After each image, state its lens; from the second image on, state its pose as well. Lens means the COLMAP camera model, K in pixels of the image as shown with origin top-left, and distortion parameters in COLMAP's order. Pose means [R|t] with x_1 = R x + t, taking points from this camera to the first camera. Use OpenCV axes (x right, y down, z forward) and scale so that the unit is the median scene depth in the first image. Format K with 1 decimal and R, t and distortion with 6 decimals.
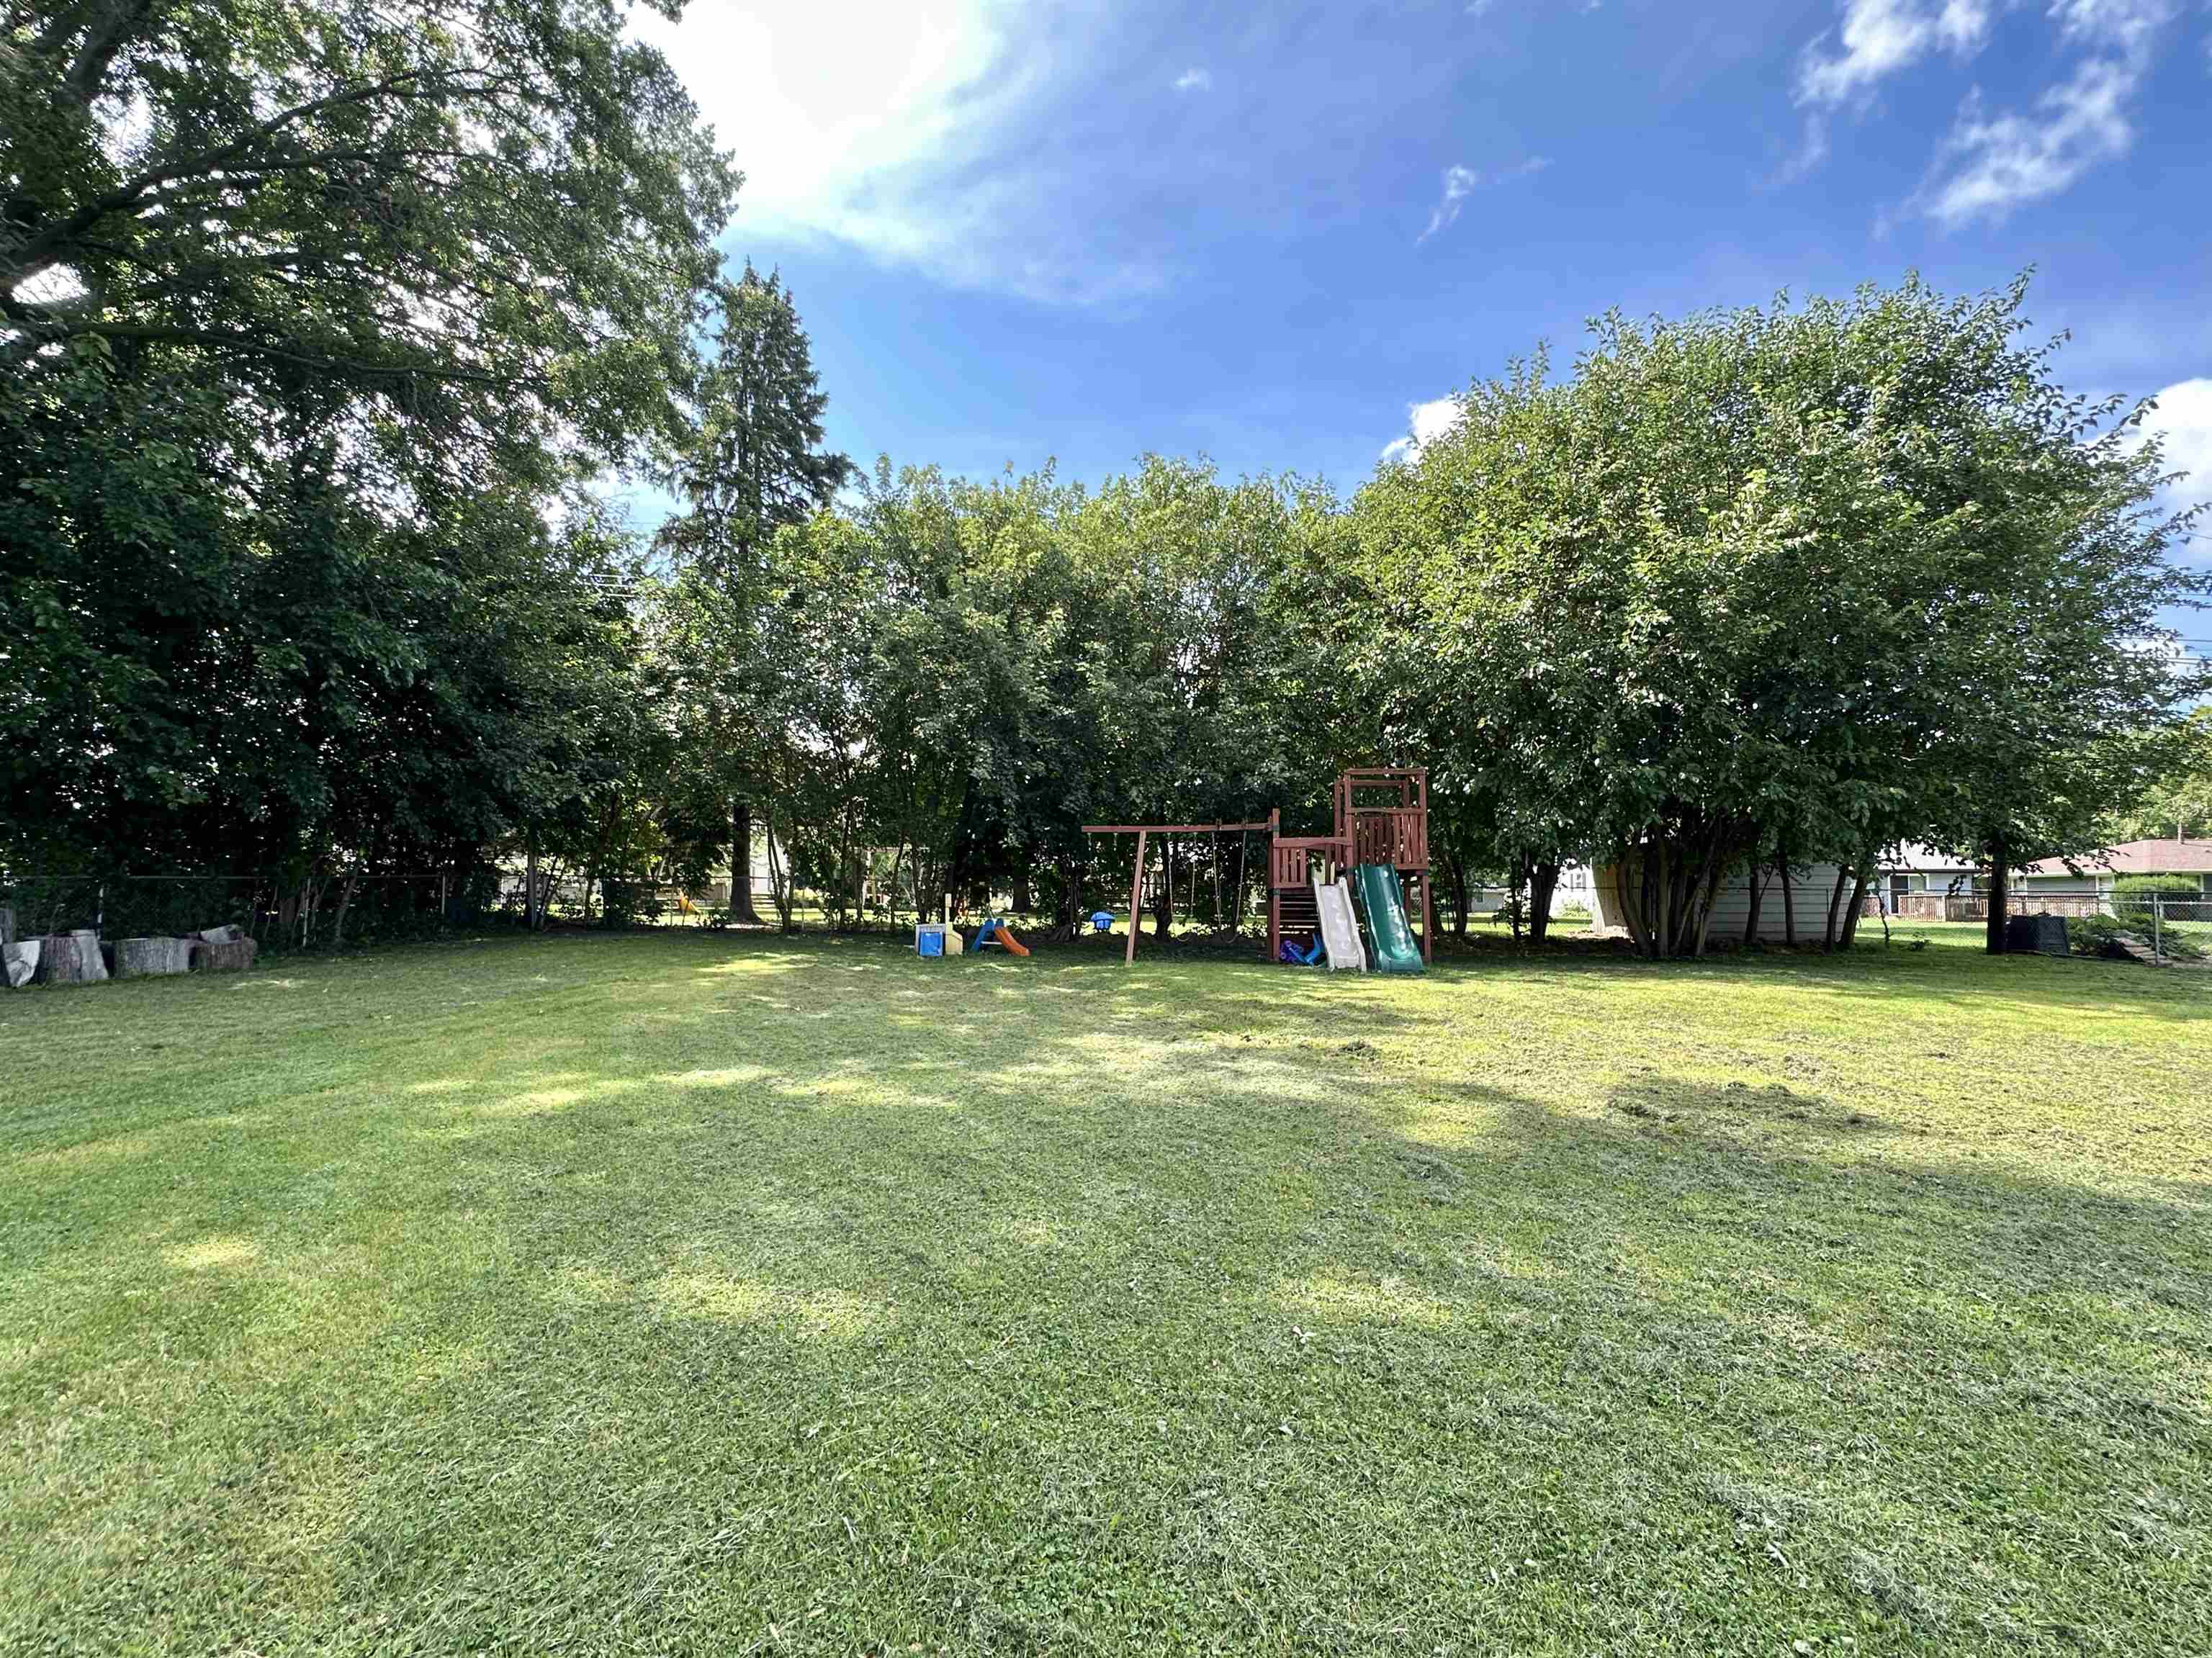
lens RADIAL K [[900.5, 0, 1106.0], [0, 900.5, 829.0], [0, 0, 1]] dist [-0.001482, -0.000067]
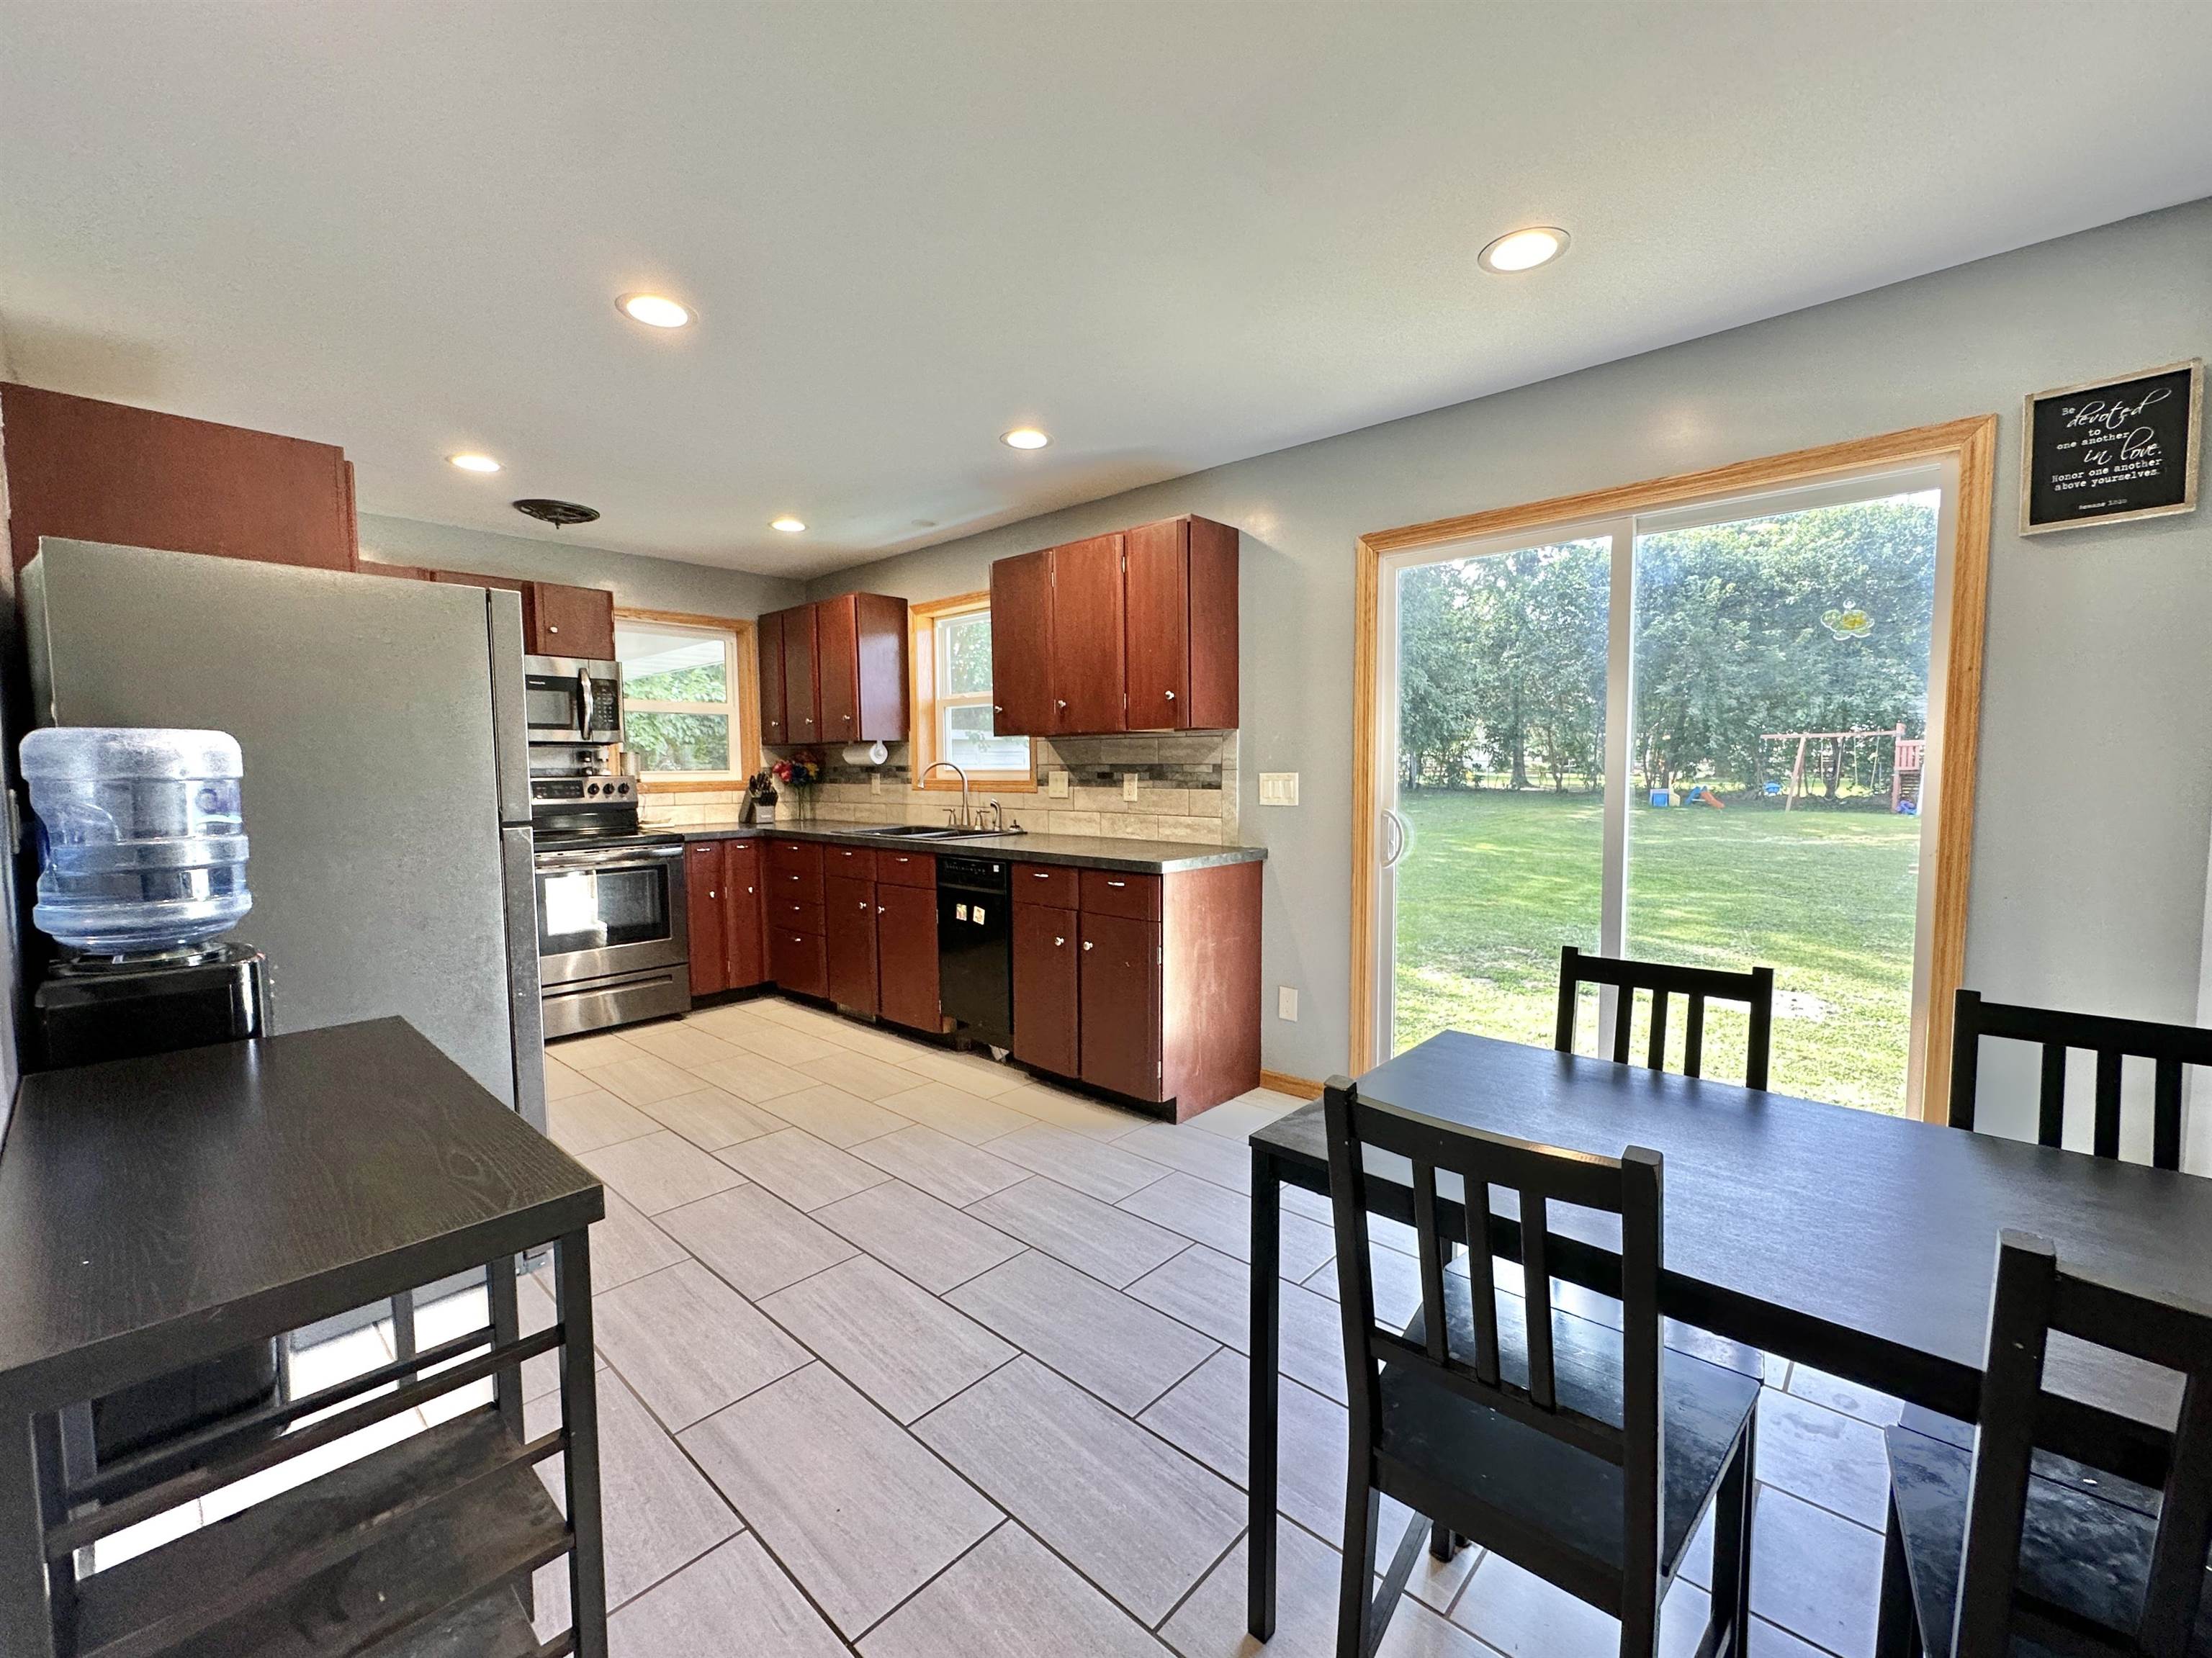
lens RADIAL K [[900.5, 0, 1106.0], [0, 900.5, 829.0], [0, 0, 1]] dist [-0.001482, -0.000067]
pose [[0.764414, 0.035100, -0.643770, 0.107670], [0.072203, 0.987575, 0.139578, -0.128286], [0.640671, -0.153177, 0.752382, -0.945960]]
